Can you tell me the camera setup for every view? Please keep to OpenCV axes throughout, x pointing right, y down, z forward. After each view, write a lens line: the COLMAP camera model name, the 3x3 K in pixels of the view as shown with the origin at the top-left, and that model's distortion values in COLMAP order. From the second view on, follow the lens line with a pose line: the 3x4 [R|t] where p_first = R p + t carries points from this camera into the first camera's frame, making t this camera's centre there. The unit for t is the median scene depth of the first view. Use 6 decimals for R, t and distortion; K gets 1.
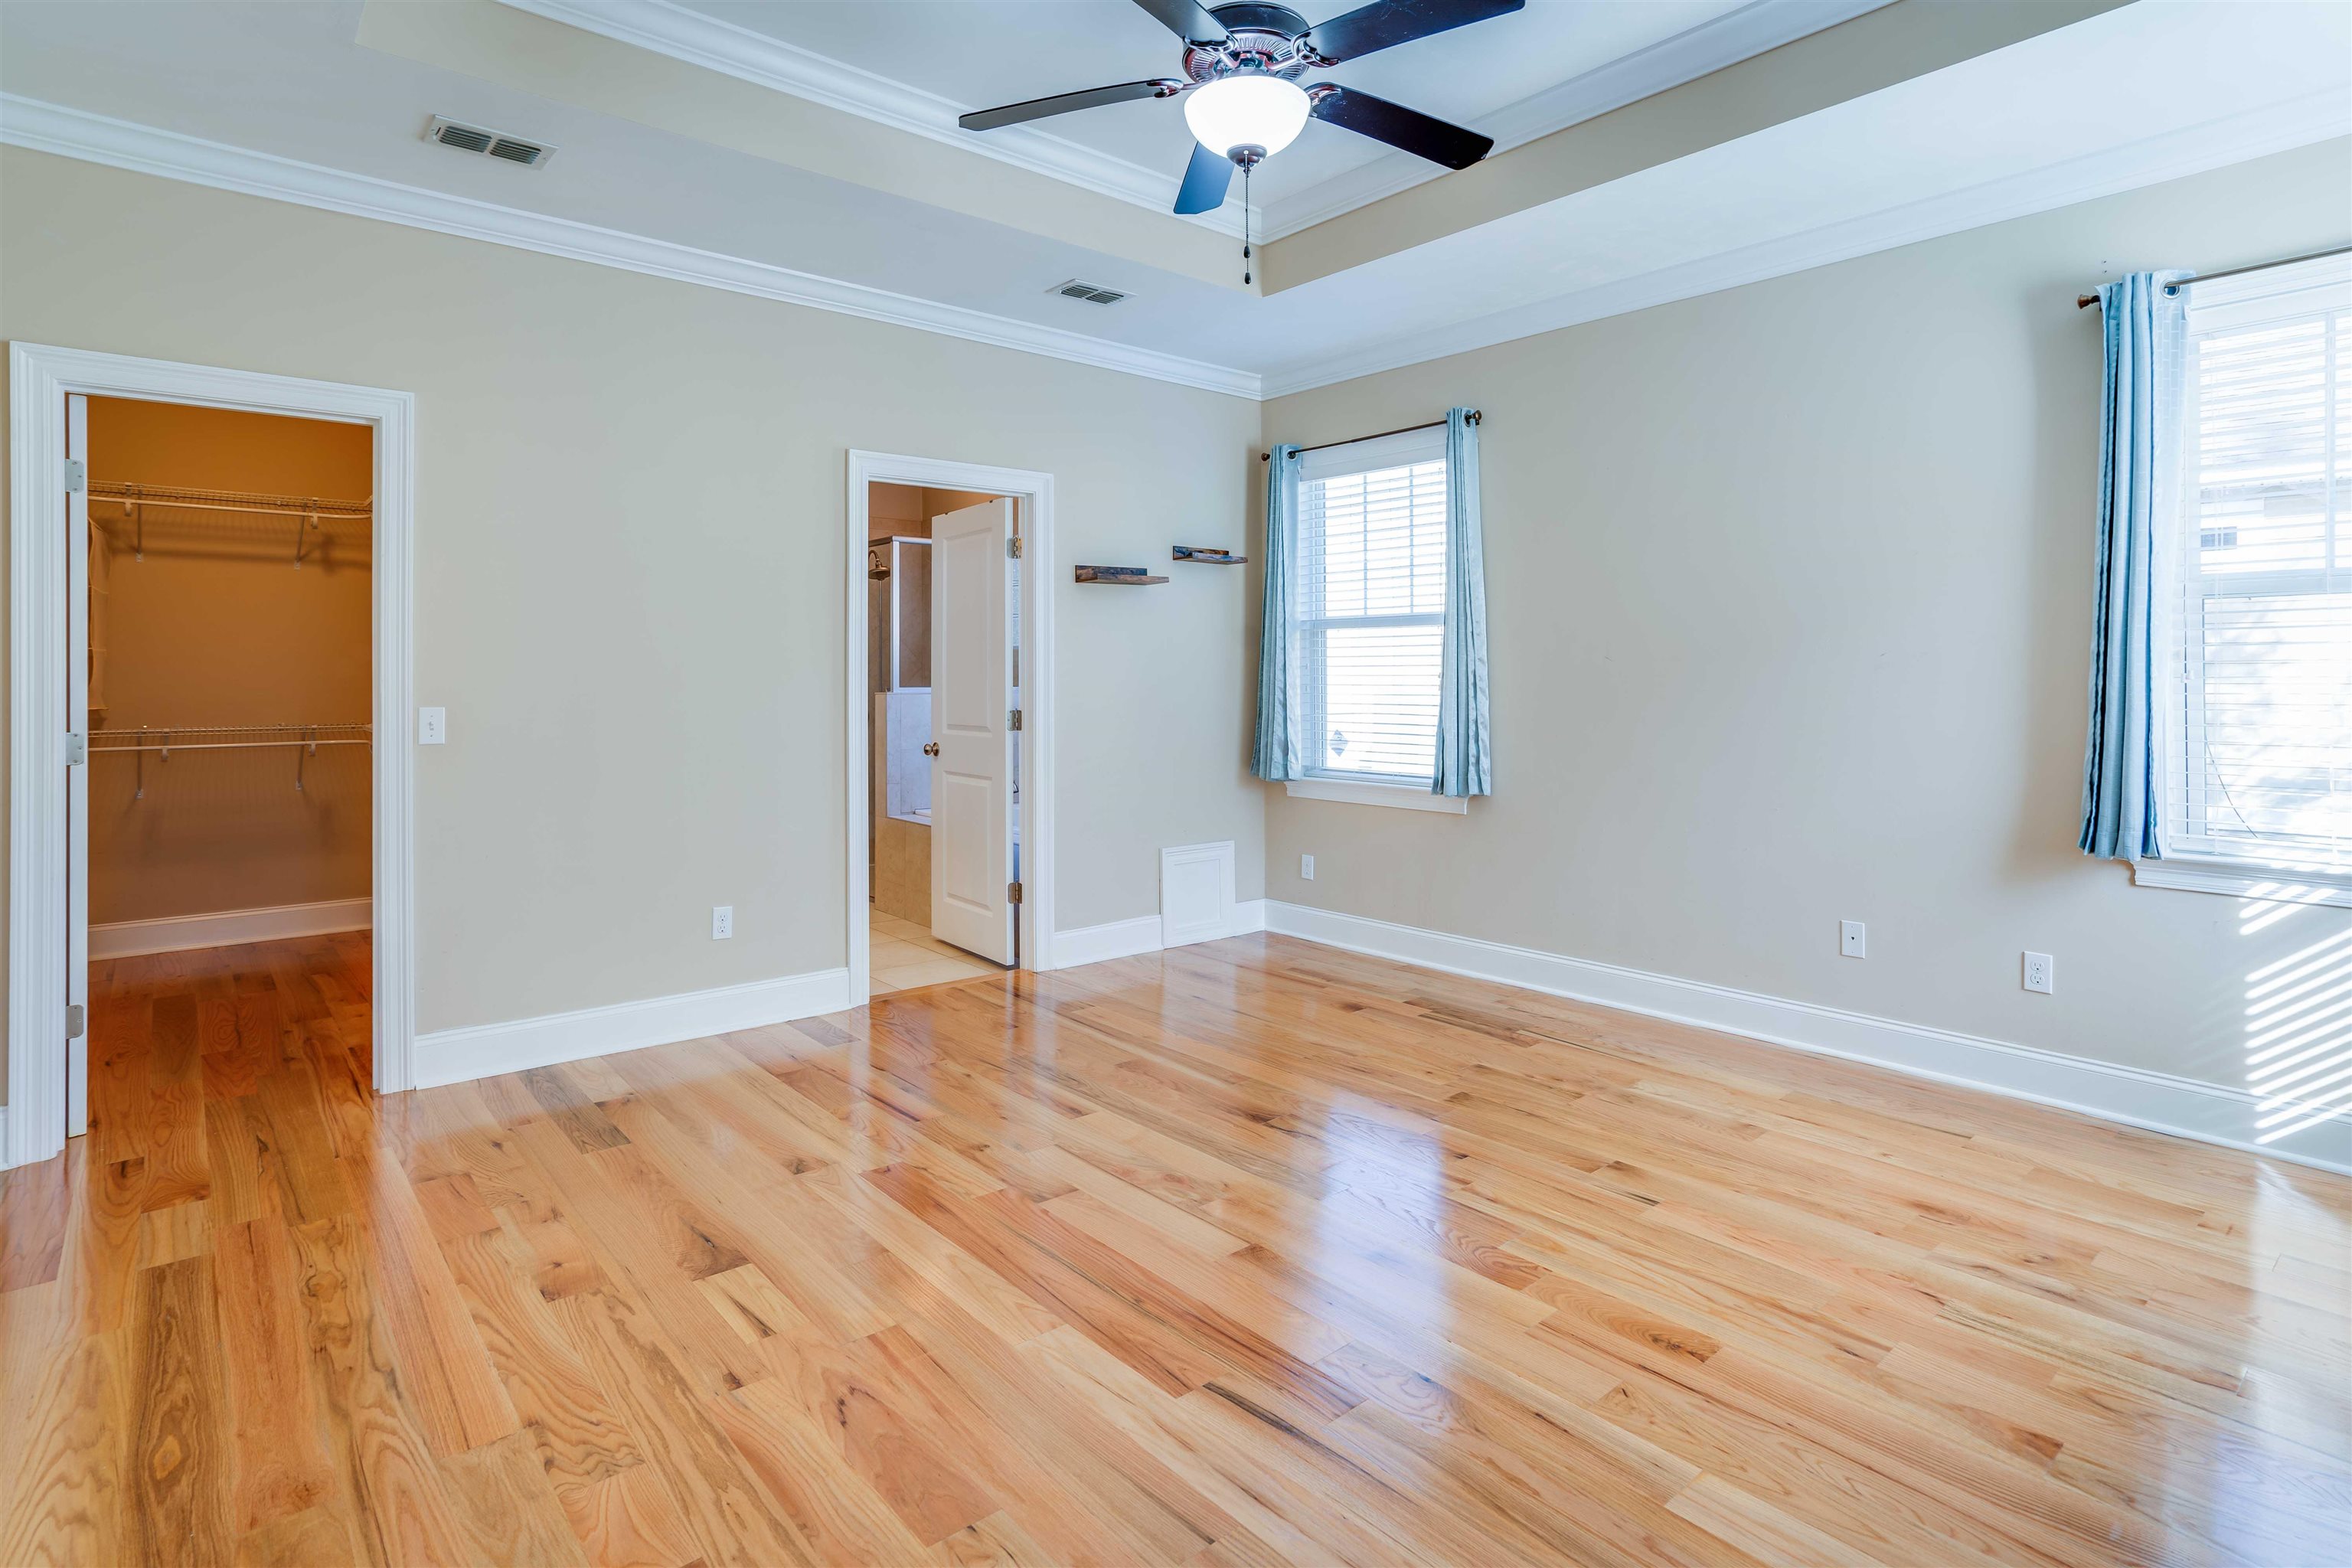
lens RADIAL K [[1259.9, 0, 1179.0], [0, 1259.9, 683.7], [0, 0, 1]] dist [-0.057577, 0.031575]
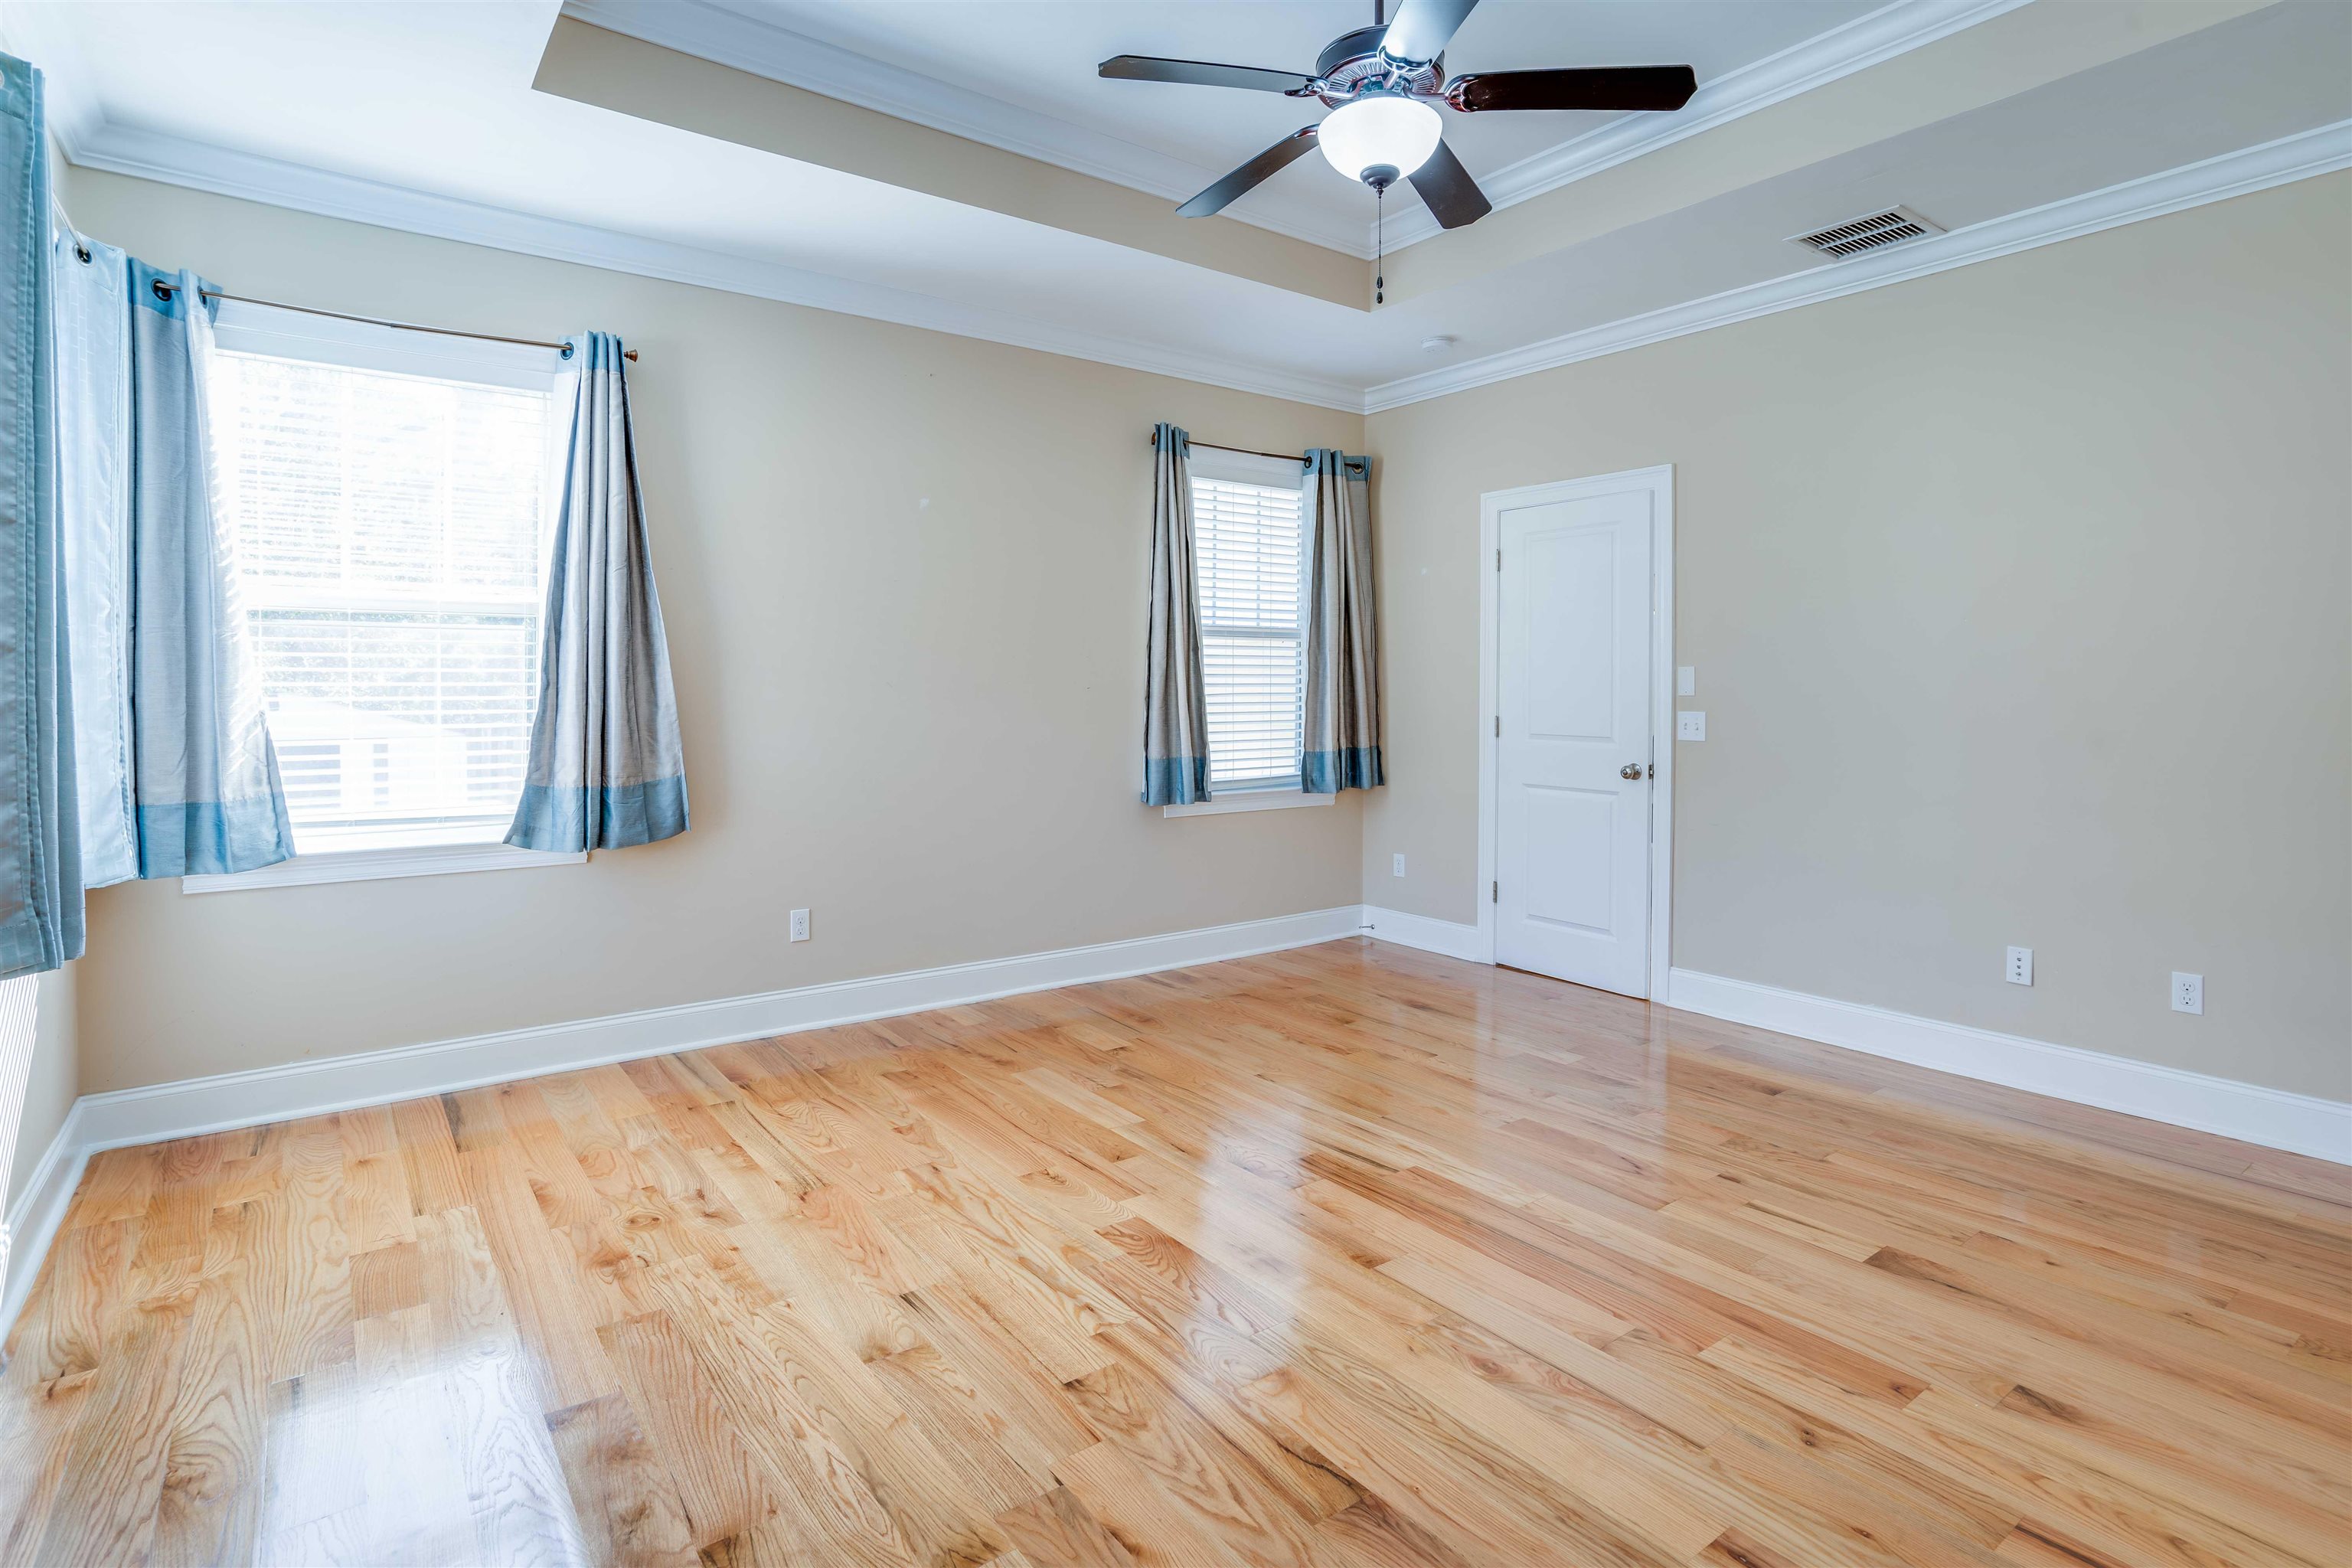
lens RADIAL K [[1167.2, 0, 1183.8], [0, 1167.2, 698.1], [0, 0, 1]] dist [-0.012565, 0.000124]
pose [[-0.997442, -0.001865, 0.071454, 0.146663], [-0.000359, 0.999778, 0.021084, -0.018247], [-0.071477, 0.021005, -0.997221, 1.981997]]
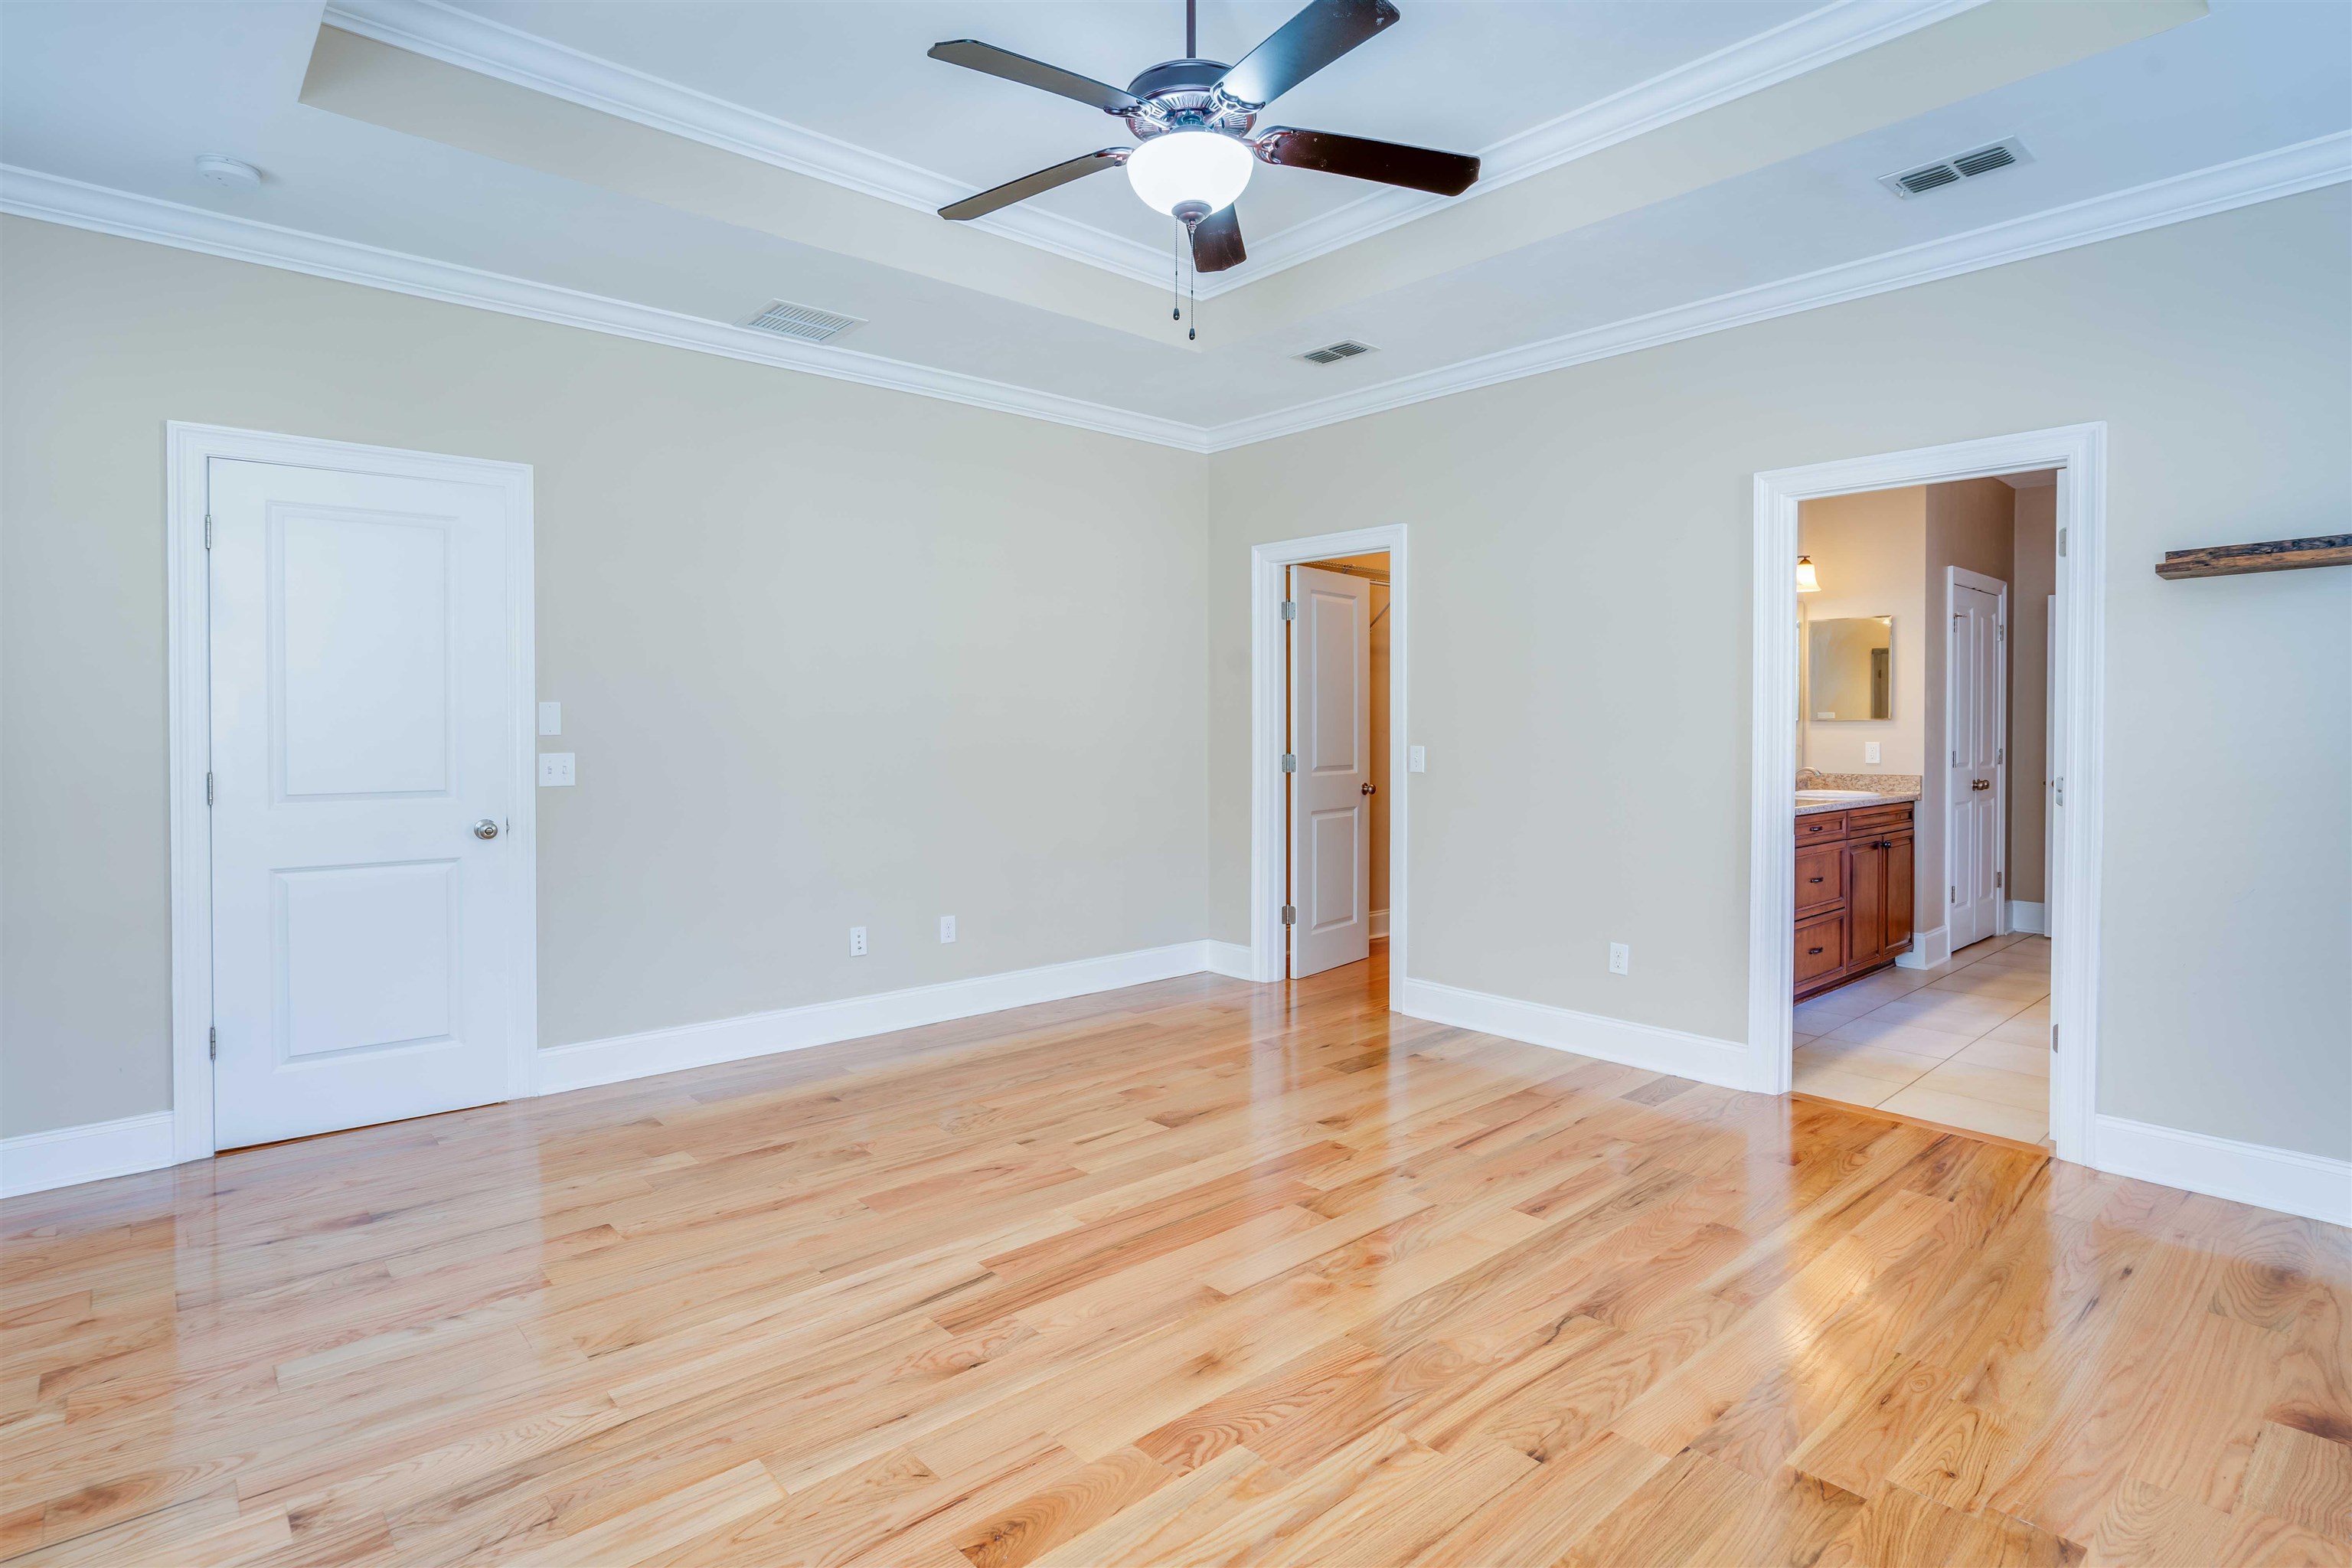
lens RADIAL K [[1179.4, 0, 1090.6], [0, 1179.4, 738.1], [0, 0, 1]] dist [-0.043602, 0.027048]
pose [[-0.037494, 0.015070, -0.999183, 1.026272], [-0.007866, 0.999851, 0.015375, -0.010707], [0.999266, 0.008436, -0.037370, 0.953091]]
